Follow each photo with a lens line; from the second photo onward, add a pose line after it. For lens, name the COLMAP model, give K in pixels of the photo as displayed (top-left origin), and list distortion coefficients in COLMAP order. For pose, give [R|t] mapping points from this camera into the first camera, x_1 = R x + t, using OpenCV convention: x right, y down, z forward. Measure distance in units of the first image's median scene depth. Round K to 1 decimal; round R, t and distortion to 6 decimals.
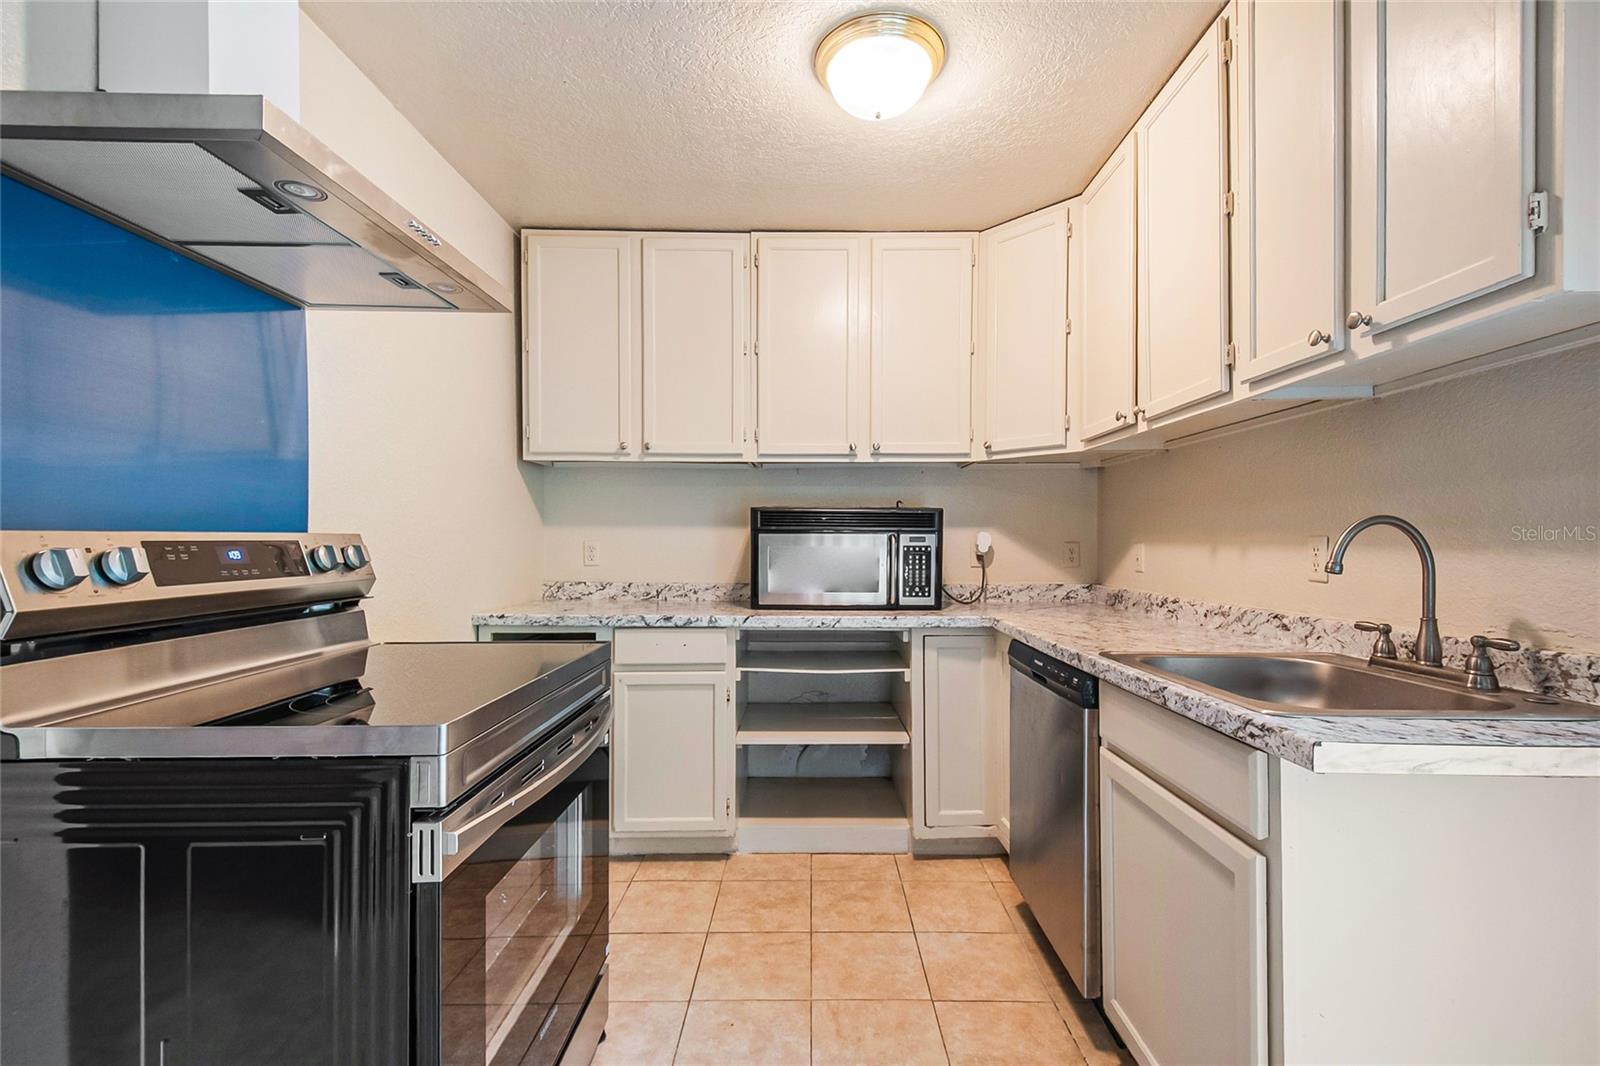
lens RADIAL K [[703.5, 0, 813.0], [0, 703.5, 538.6], [0, 0, 1]] dist [0.044004, -0.017231]
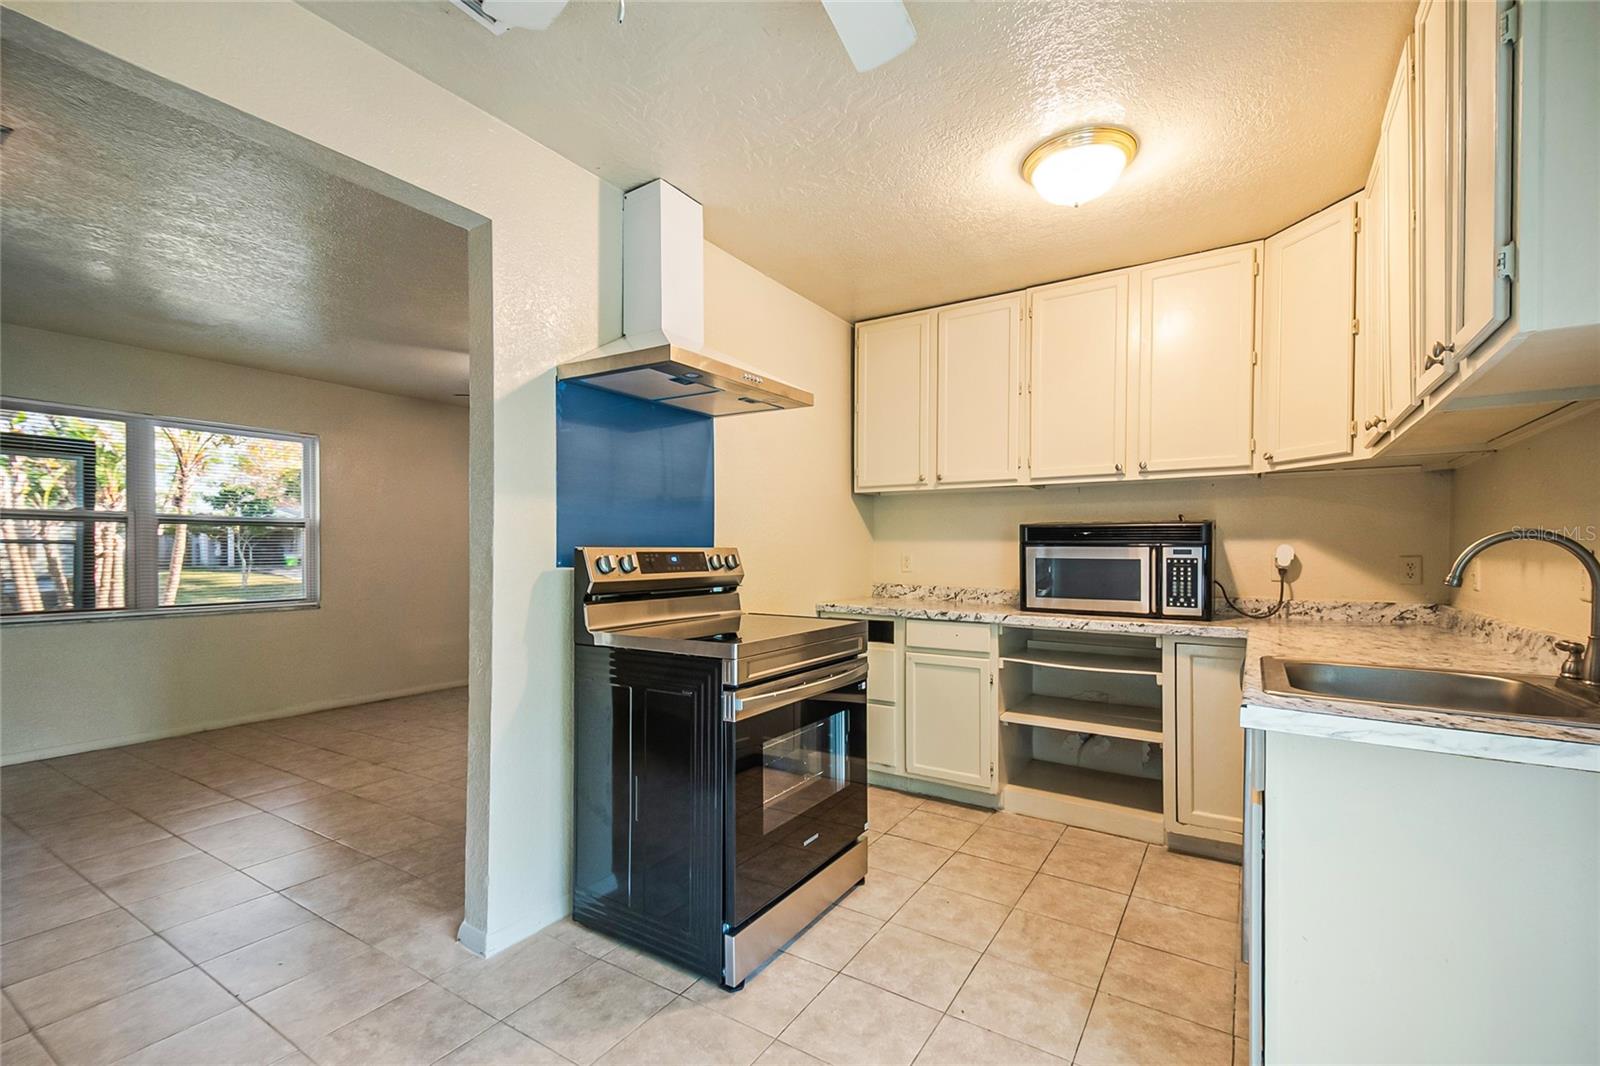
lens RADIAL K [[701.6, 0, 796.9], [0, 701.6, 551.1], [0, 0, 1]] dist [0.038947, -0.000217]
pose [[0.836351, 0.002131, -0.548191, 0.267473], [-0.001380, 0.999997, 0.001783, -0.001596], [0.548193, -0.000735, 0.836351, -0.209434]]
